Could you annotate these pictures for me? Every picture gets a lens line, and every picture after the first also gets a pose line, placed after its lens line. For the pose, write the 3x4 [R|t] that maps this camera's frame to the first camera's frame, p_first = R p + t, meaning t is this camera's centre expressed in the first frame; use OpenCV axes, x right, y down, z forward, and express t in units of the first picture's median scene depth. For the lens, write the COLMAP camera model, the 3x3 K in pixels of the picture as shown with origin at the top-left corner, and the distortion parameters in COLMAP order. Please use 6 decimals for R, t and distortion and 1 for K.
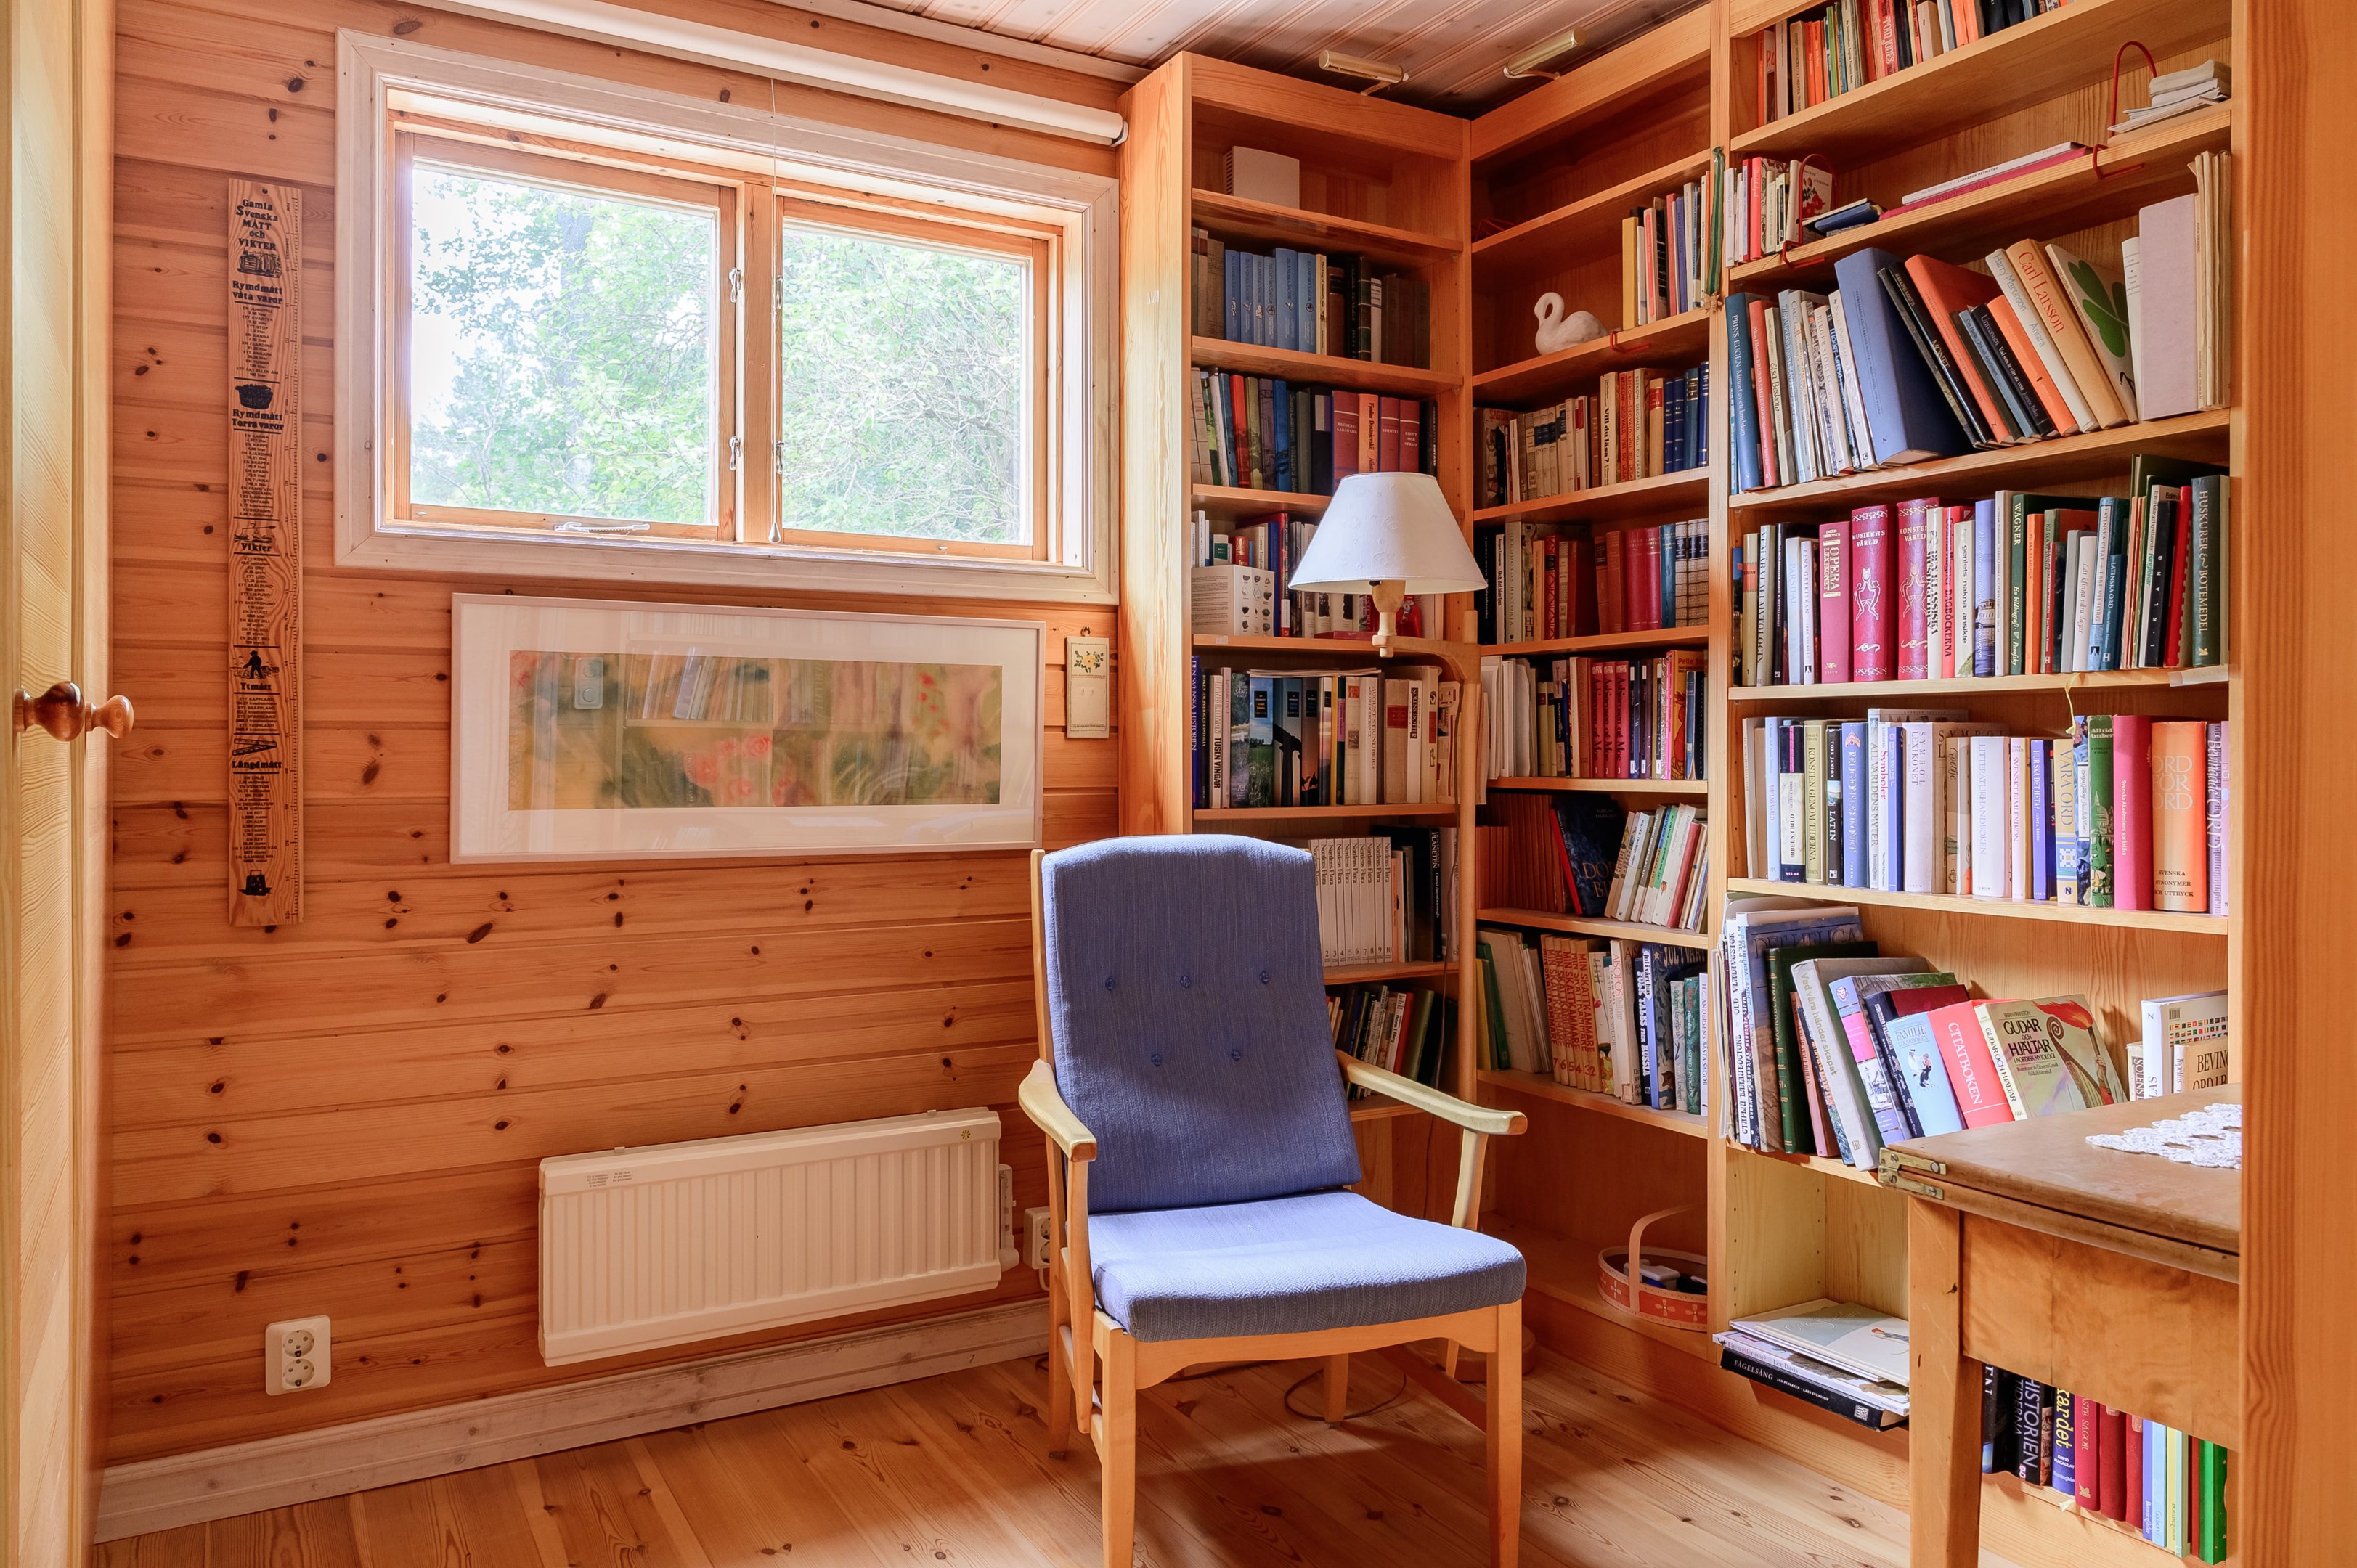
lens RADIAL K [[1631.0, 0, 1167.3], [0, 1631.0, 762.2], [0, 0, 1]] dist [-0.004536, 0.001511]
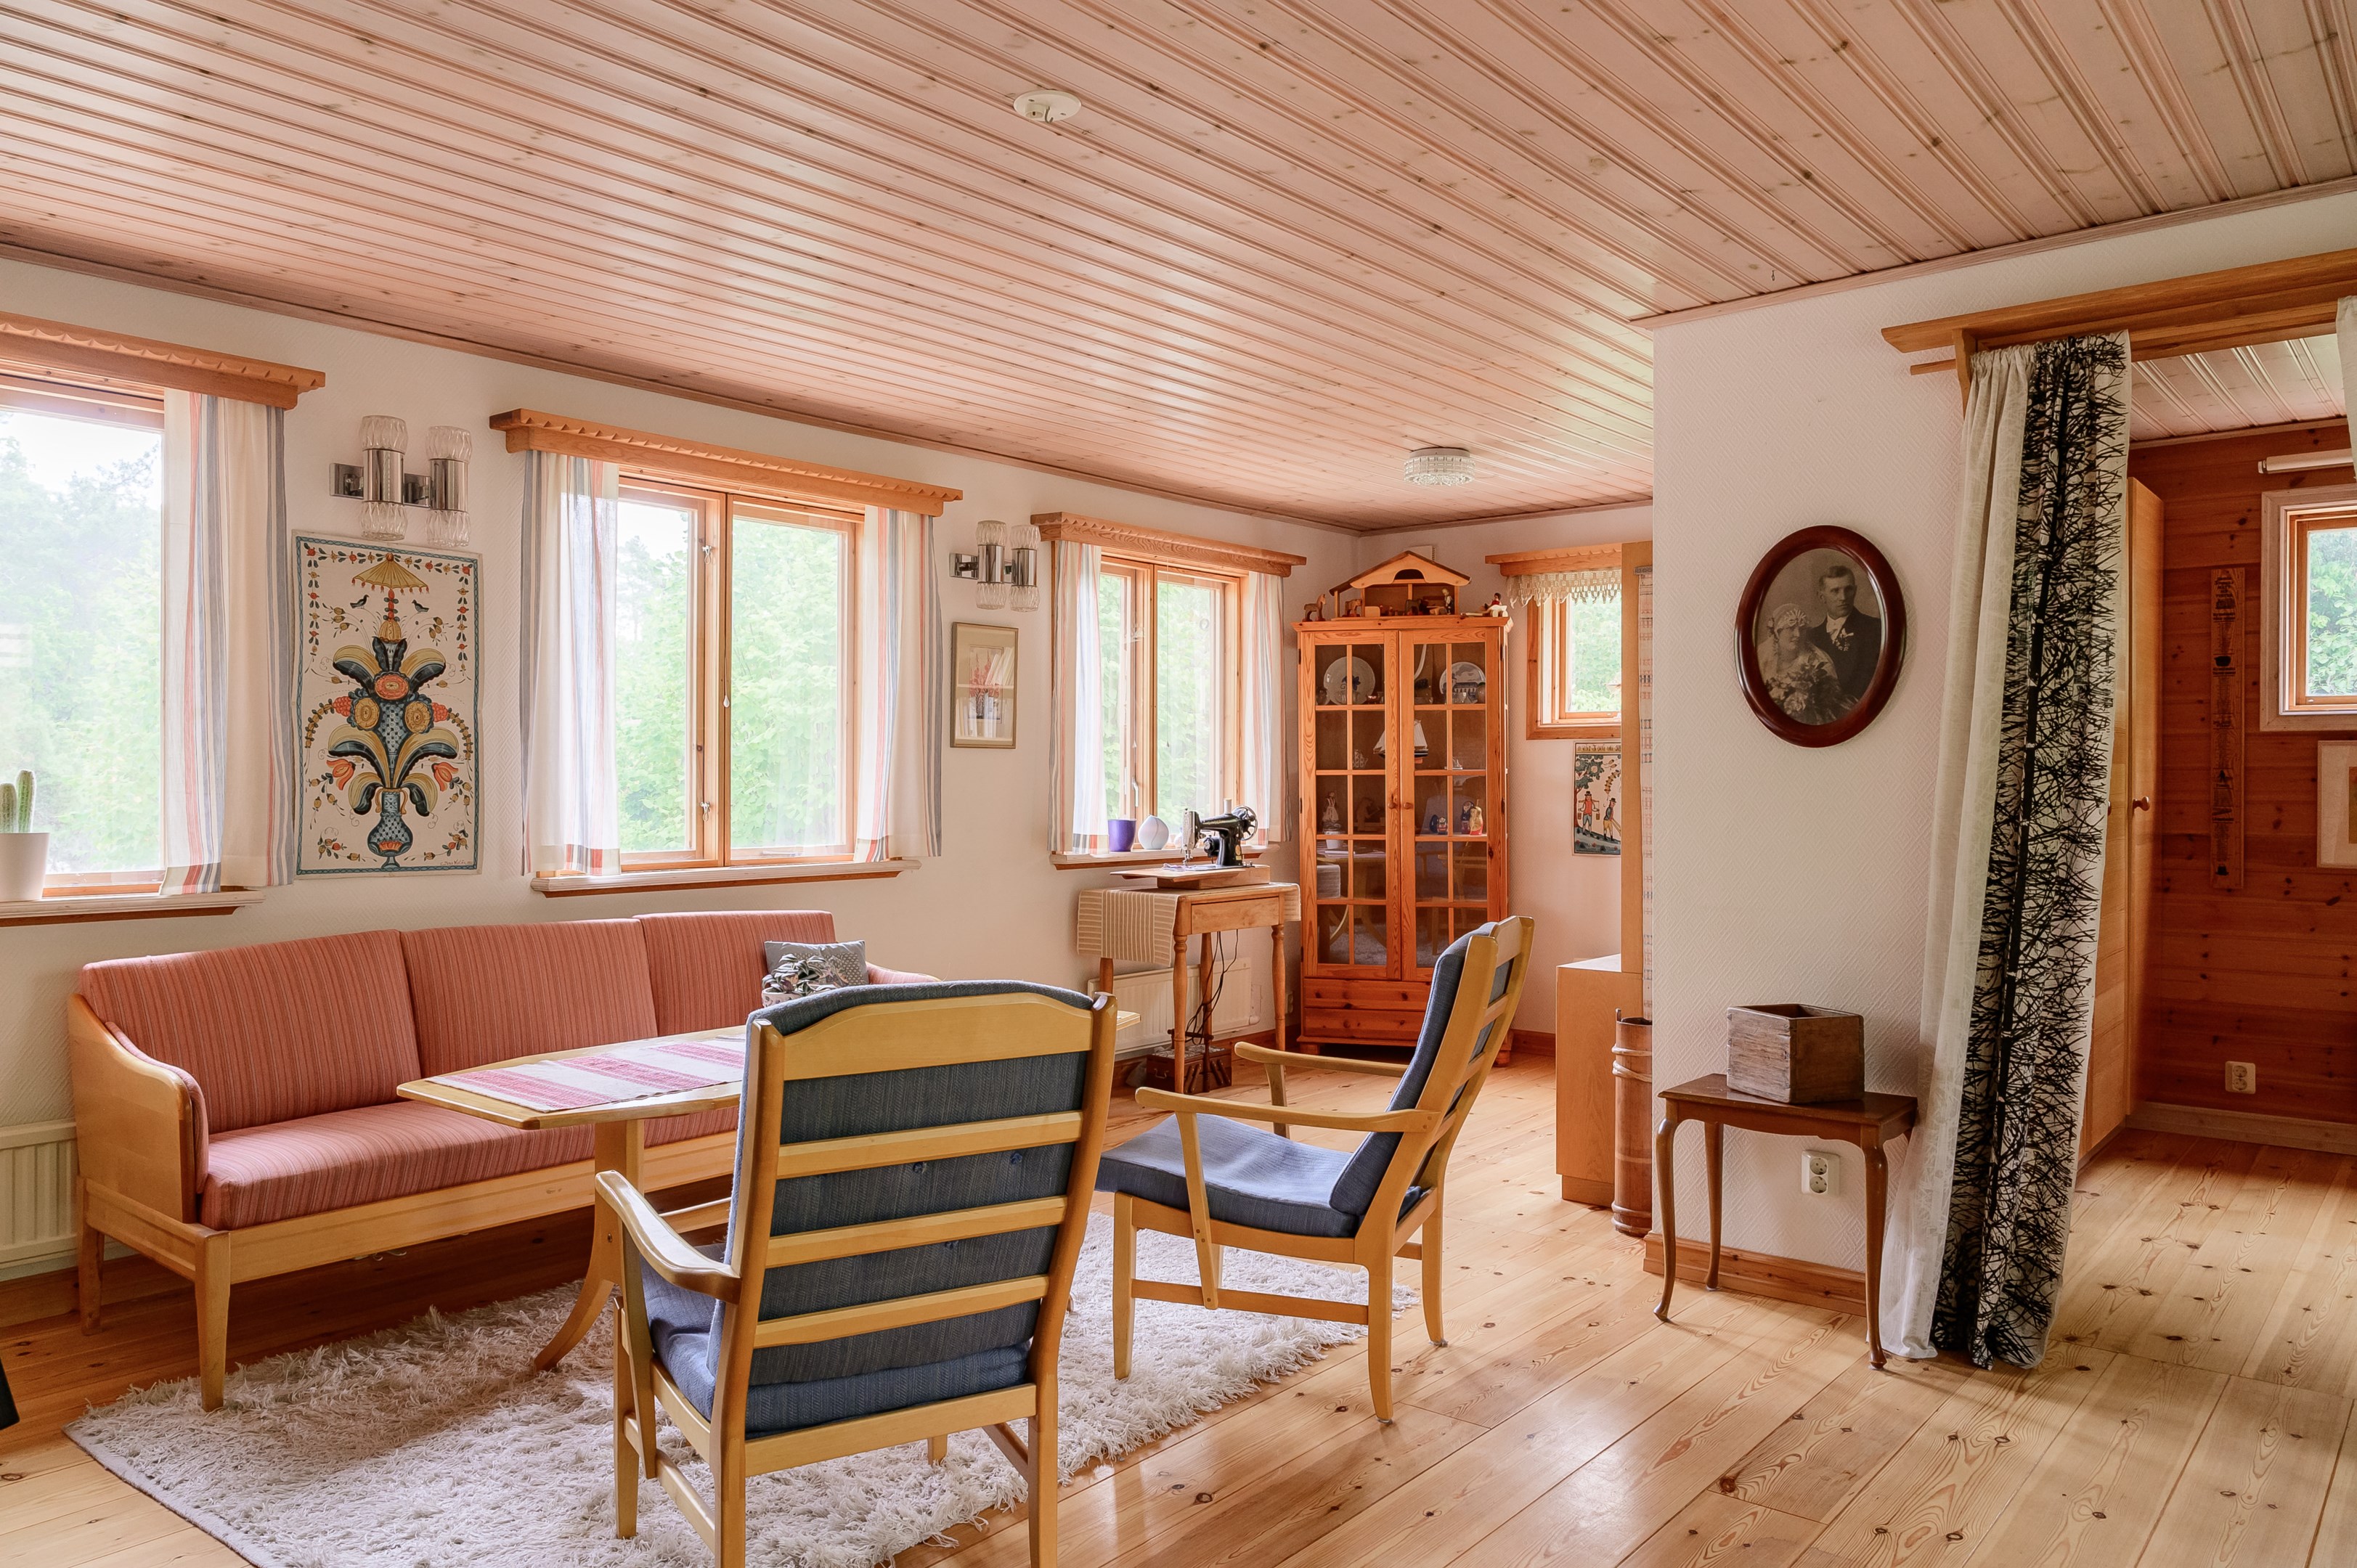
lens RADIAL K [[1621.6, 0, 1171.0], [0, 1621.6, 775.6], [0, 0, 1]] dist [0.020600, -0.005051]
pose [[0.342208, 0.002382, -0.939621, 1.120235], [-0.003598, 0.999993, 0.001225, -0.058307], [0.939617, 0.002962, 0.342214, -1.211024]]
